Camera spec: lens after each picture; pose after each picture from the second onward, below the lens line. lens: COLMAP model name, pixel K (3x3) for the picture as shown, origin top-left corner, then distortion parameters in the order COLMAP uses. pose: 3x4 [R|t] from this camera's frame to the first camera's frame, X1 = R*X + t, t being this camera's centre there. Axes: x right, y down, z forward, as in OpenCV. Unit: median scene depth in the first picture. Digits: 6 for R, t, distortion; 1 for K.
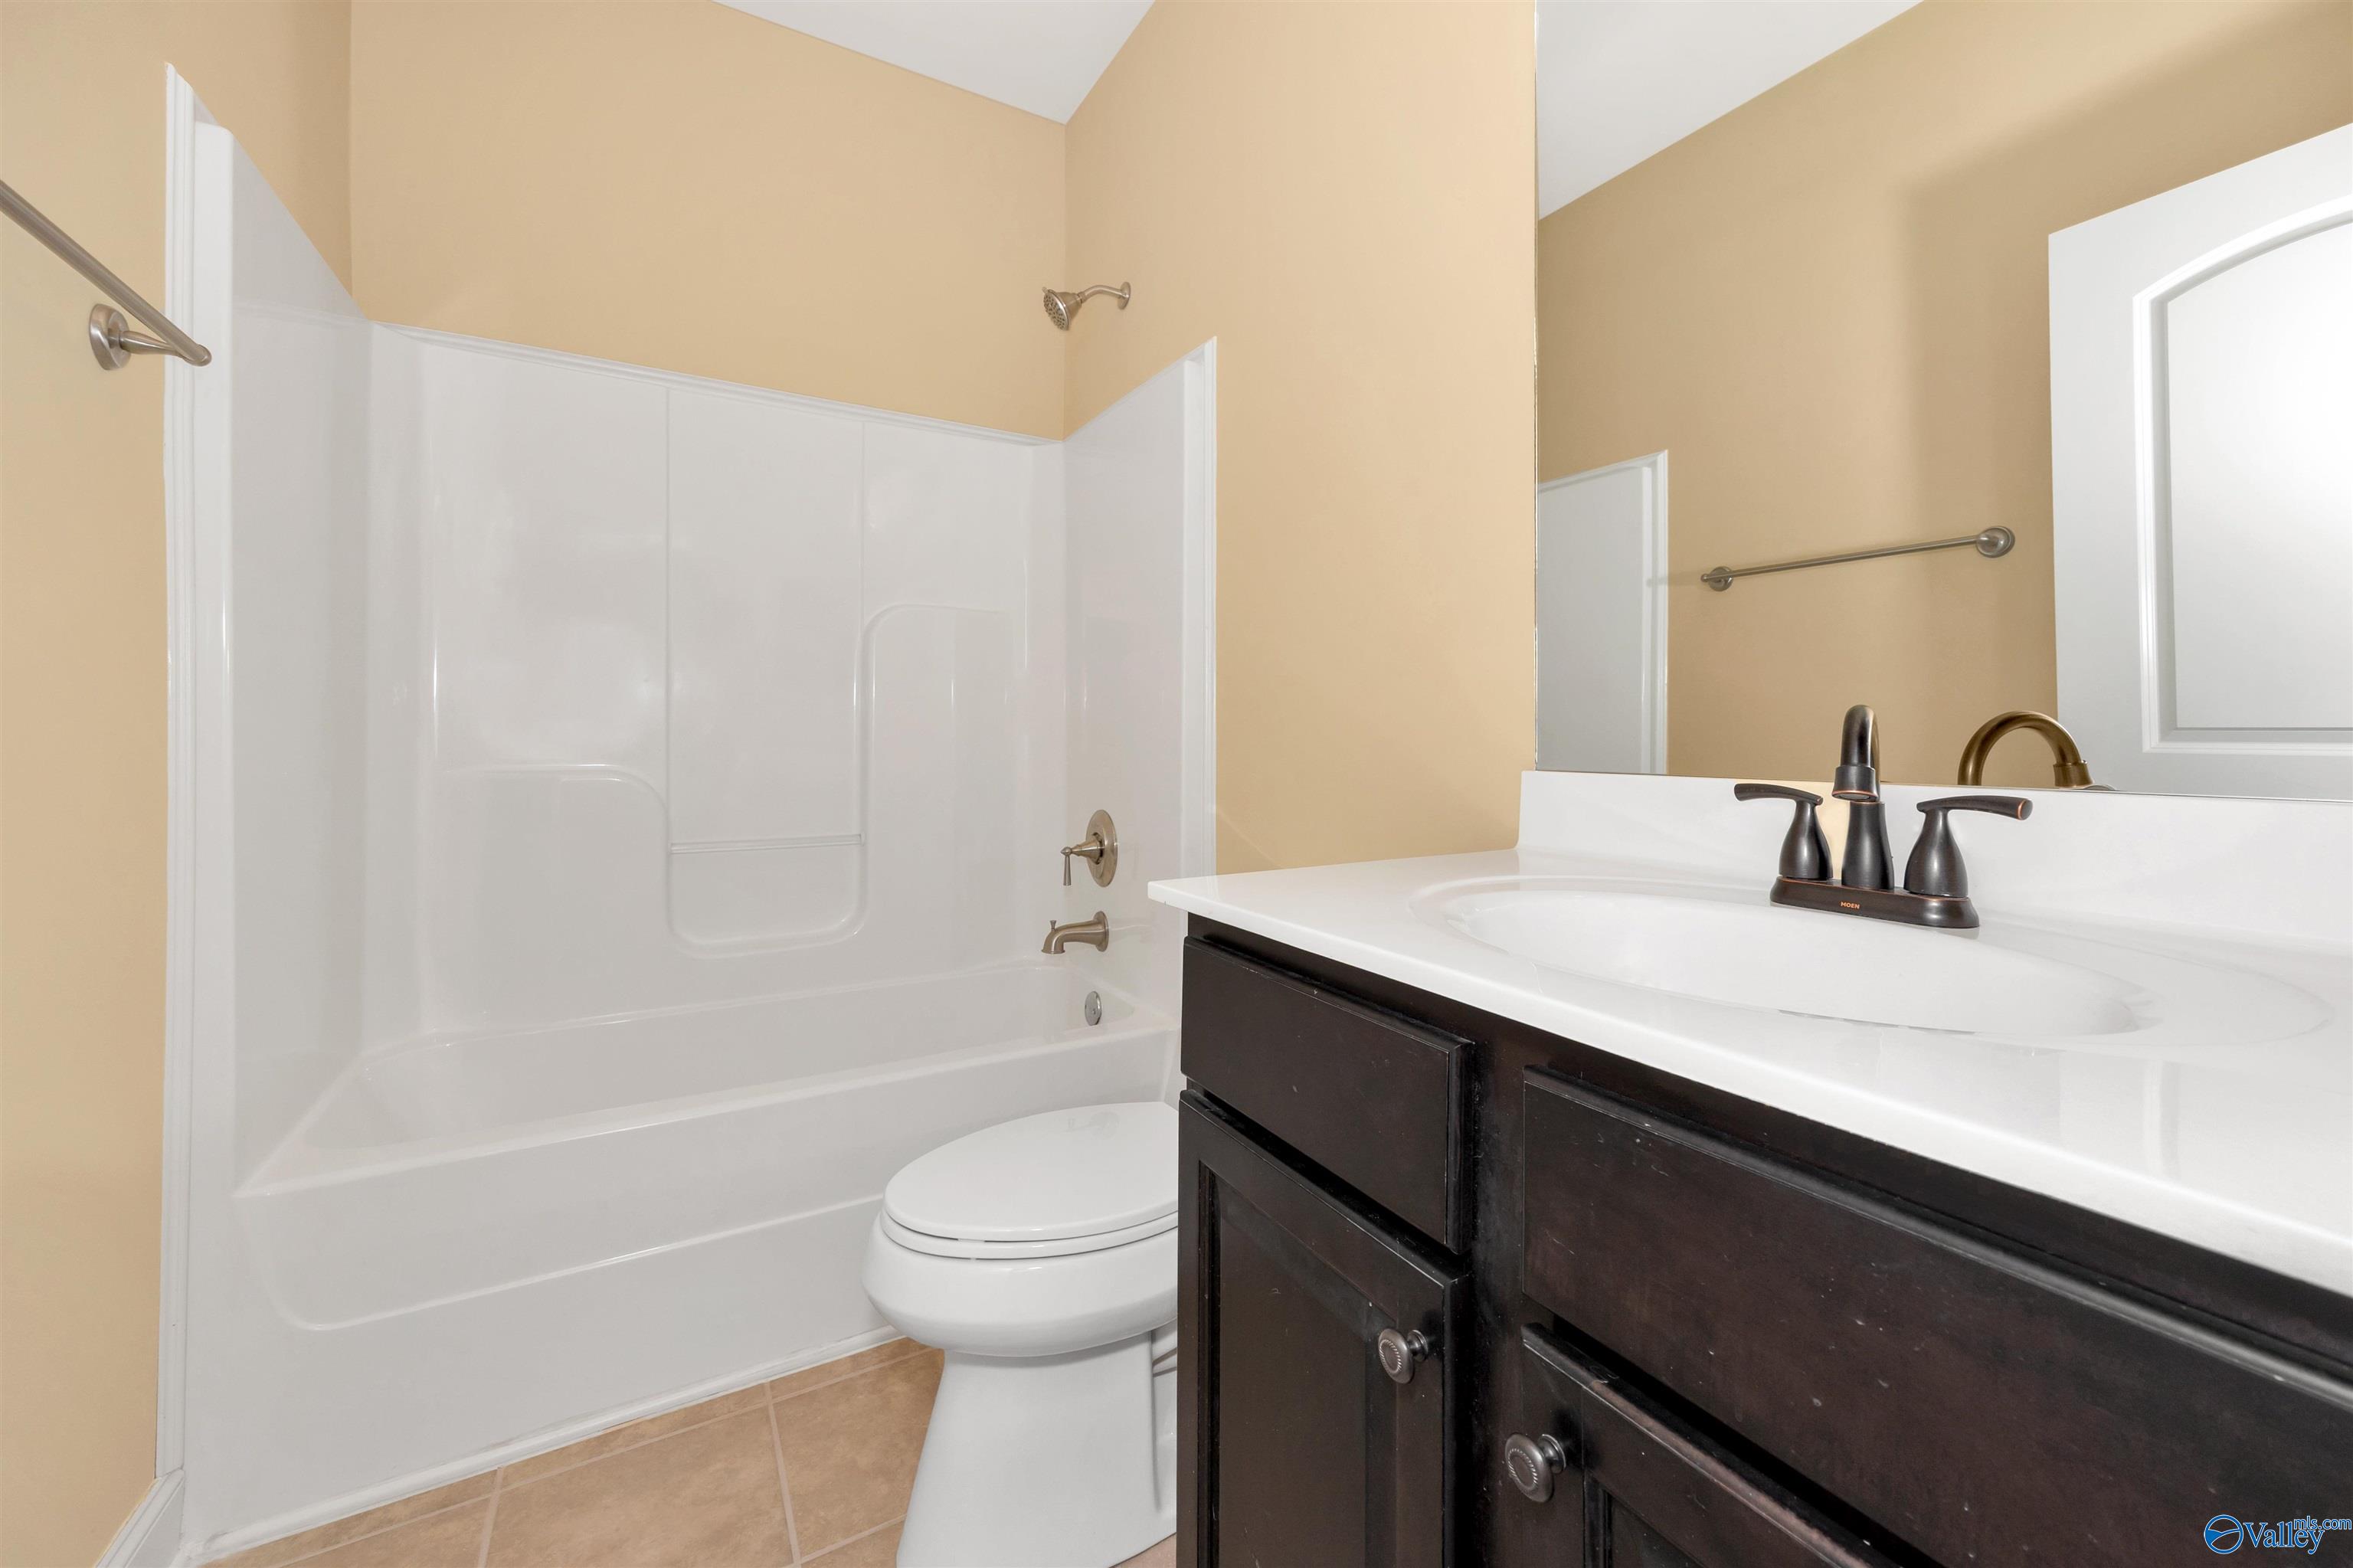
lens RADIAL K [[923.9, 0, 1209.3], [0, 923.9, 718.0], [0, 0, 1]] dist [0.001891, 0.000110]
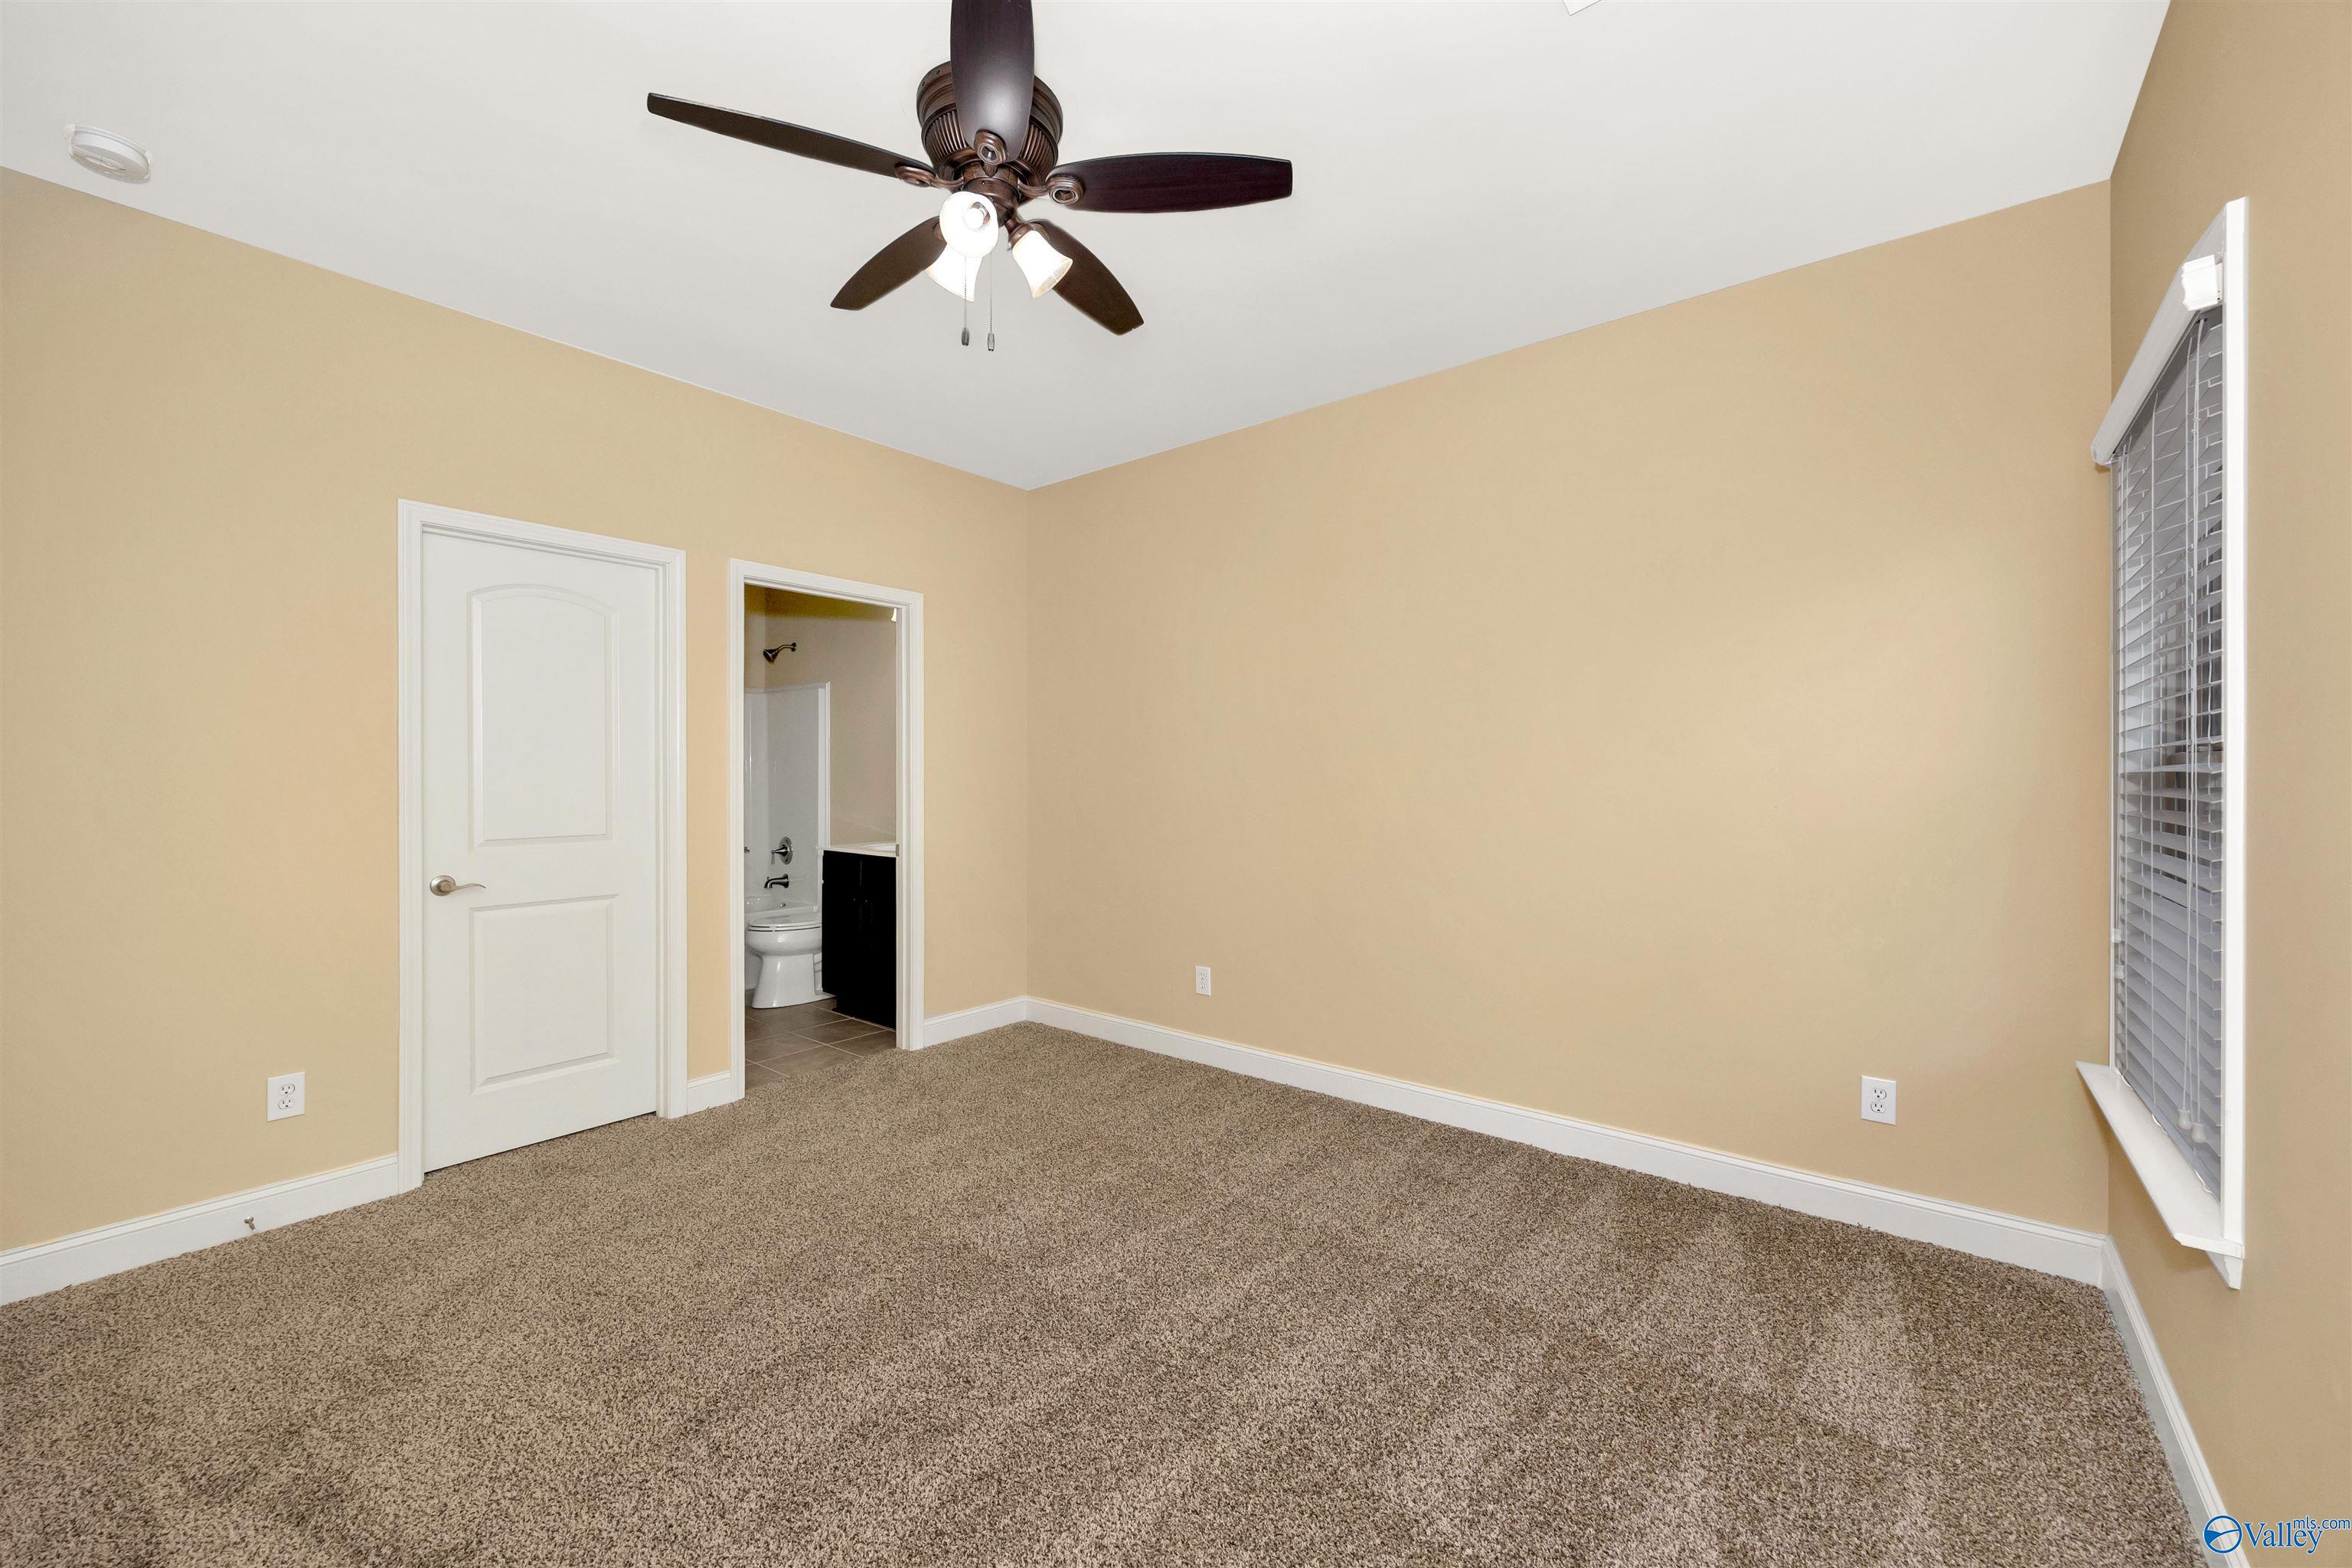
lens RADIAL K [[923.4, 0, 1185.5], [0, 923.4, 780.8], [0, 0, 1]] dist [0.001891, 0.000110]
pose [[0.932130, -0.002387, 0.362116, -0.003360], [0.002572, 0.999997, -0.000031, -0.064520], [-0.362115, 0.000960, 0.932133, -2.013777]]
